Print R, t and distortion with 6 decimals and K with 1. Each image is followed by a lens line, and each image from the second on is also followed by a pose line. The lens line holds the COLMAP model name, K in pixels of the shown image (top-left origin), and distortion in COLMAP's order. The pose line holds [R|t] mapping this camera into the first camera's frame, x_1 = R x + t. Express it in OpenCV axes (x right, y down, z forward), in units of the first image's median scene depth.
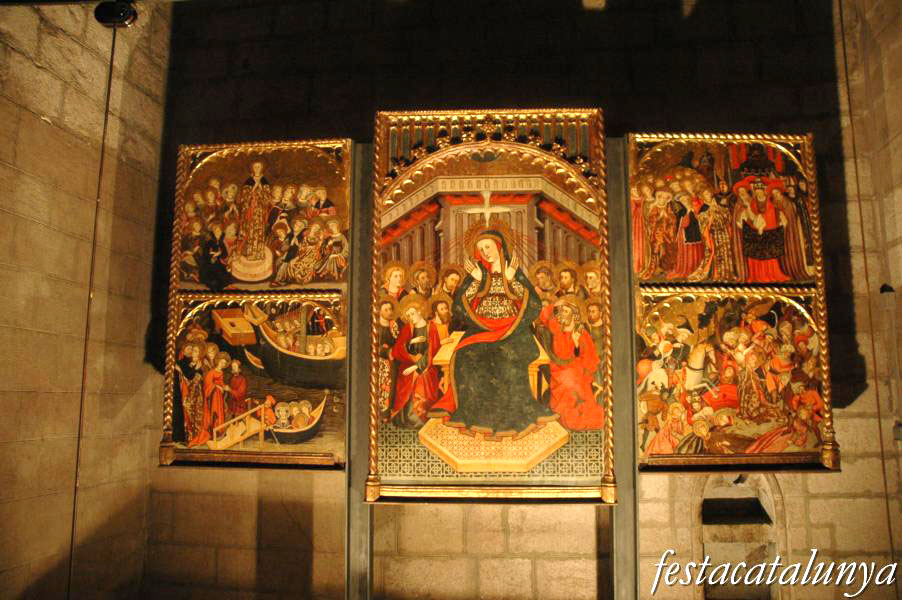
lens RADIAL K [[705.4, 0, 451.7], [0, 705.4, 299.6], [0, 0, 1]] dist [0.009355, 0.008080]
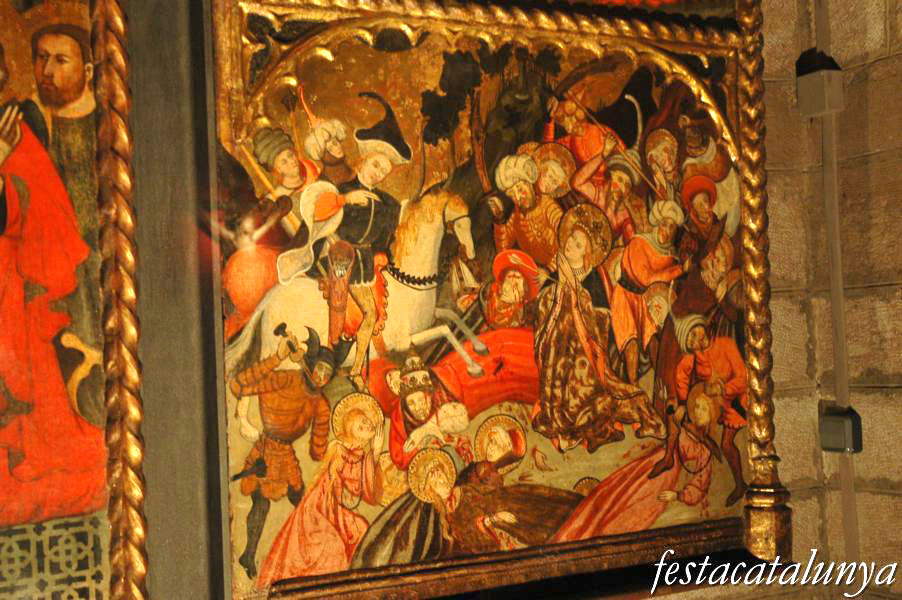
lens RADIAL K [[1340.8, 0, 462.7], [0, 1340.8, 321.3], [0, 0, 1]] dist [0.041700, 0.000000]
pose [[0.817555, -0.030377, 0.575049, 0.038102], [-0.050441, 0.990991, 0.124063, 0.045641], [-0.573637, -0.130435, 0.808657, 0.535248]]
